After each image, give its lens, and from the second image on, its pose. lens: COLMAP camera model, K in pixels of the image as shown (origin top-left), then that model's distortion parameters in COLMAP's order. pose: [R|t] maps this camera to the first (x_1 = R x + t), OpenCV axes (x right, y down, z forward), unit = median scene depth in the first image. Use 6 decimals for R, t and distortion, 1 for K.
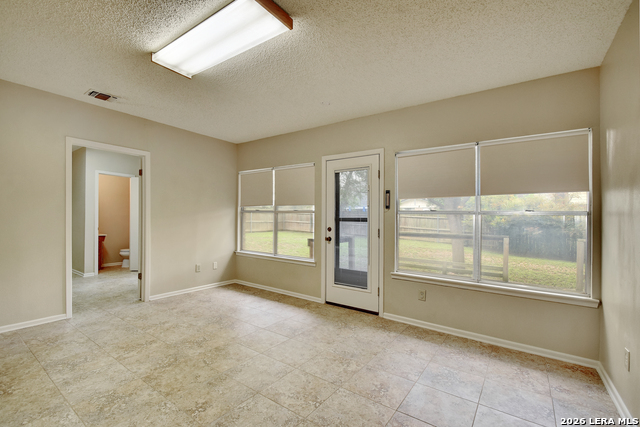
lens RADIAL K [[282.9, 0, 315.9], [0, 282.9, 220.9], [0, 0, 1]] dist [-0.001946, -0.000333]
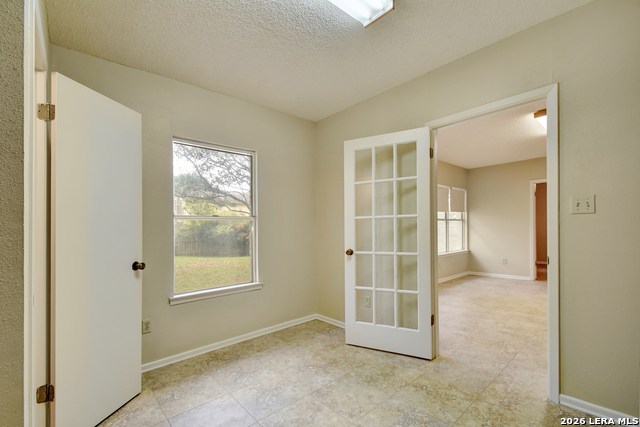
lens RADIAL K [[281.0, 0, 310.8], [0, 281.0, 222.7], [0, 0, 1]] dist [0.000026, -0.000168]
pose [[0.230807, 0.005867, 0.972982, -1.887311], [0.037468, 0.999187, -0.014913, -0.037272], [-0.972278, 0.039898, 0.230399, 1.619768]]
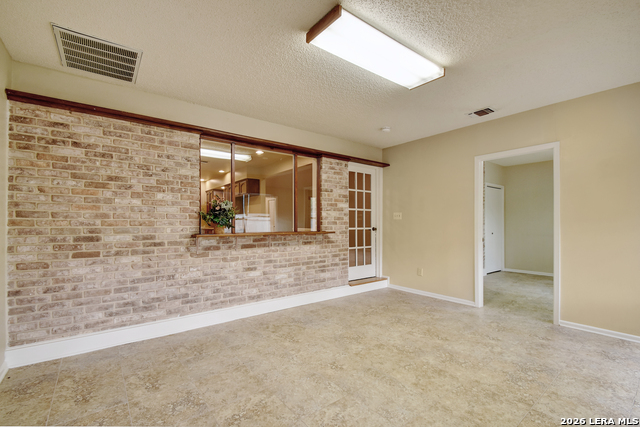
lens RADIAL K [[282.9, 0, 315.9], [0, 282.9, 220.9], [0, 0, 1]] dist [-0.001946, -0.000333]
pose [[-0.279211, -0.013825, -0.960130, 0.558015], [-0.009981, 0.999884, -0.011495, 0.001418], [0.960178, 0.006373, -0.279317, 0.803707]]
